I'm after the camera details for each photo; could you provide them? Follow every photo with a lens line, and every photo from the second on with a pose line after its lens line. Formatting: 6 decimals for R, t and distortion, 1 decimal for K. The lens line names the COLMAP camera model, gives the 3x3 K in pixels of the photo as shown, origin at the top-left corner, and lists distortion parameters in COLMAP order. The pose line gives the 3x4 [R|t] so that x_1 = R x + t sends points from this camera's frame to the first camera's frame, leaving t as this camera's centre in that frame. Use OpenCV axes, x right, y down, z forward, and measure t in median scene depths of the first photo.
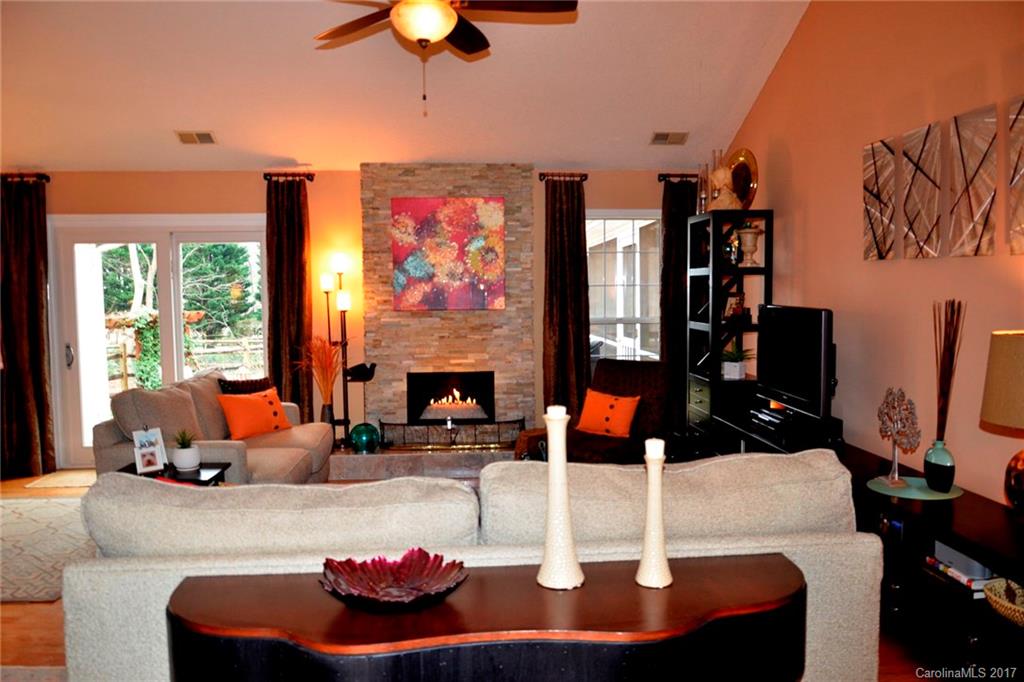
lens RADIAL K [[788.7, 0, 512.0], [0, 788.7, 341.0], [0, 0, 1]] dist [-0.052892, 0.002563]
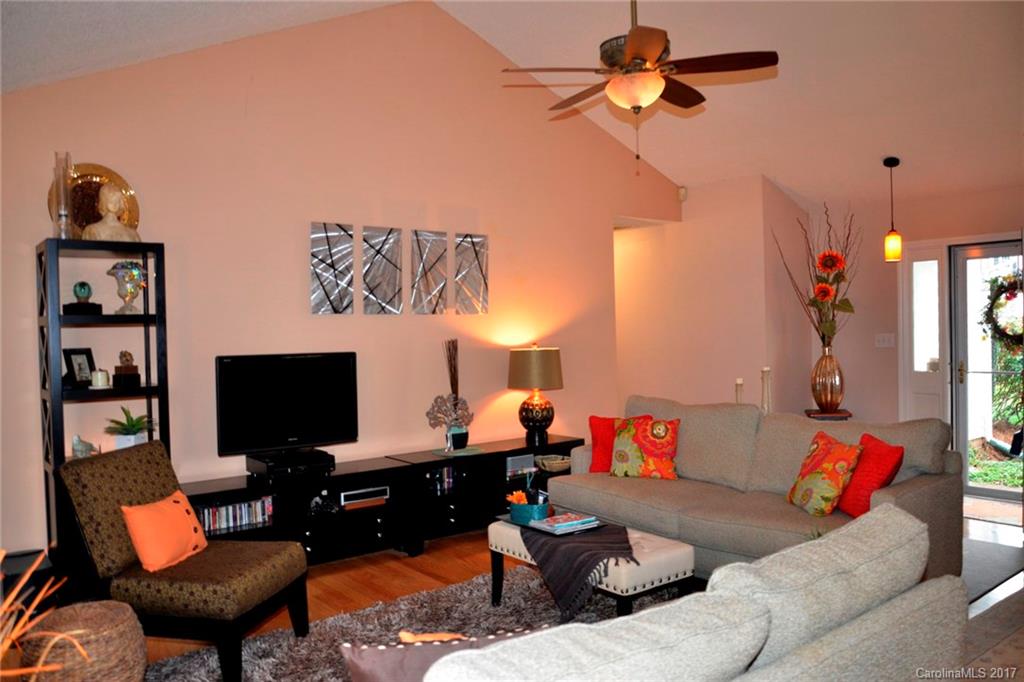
lens RADIAL K [[786.8, 0, 512.8], [0, 786.8, 327.5], [0, 0, 1]] dist [-0.046362, 0.001824]
pose [[-0.533853, 0.022463, 0.845279, -0.783504], [0.084292, 0.996082, 0.026766, -0.092154], [-0.841365, 0.085539, -0.533655, 1.449250]]
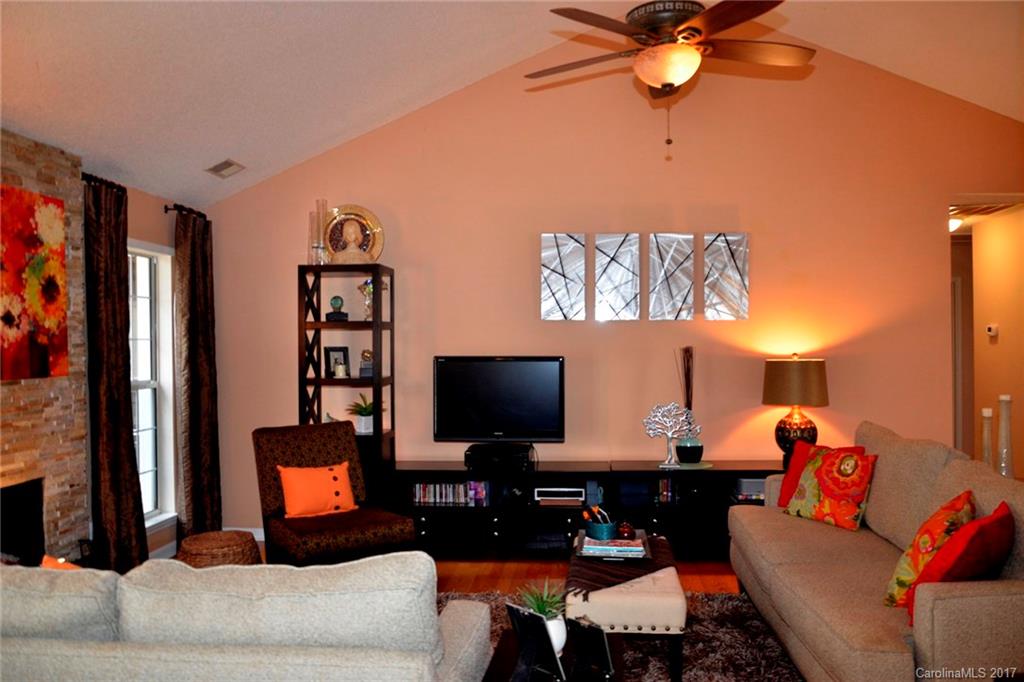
lens RADIAL K [[788.7, 0, 512.0], [0, 788.7, 341.0], [0, 0, 1]] dist [-0.052892, 0.002563]
pose [[0.175213, 0.007577, 0.984501, -0.892468], [0.072338, 0.997169, -0.020549, -0.046107], [-0.981869, 0.074817, 0.174169, 0.855907]]
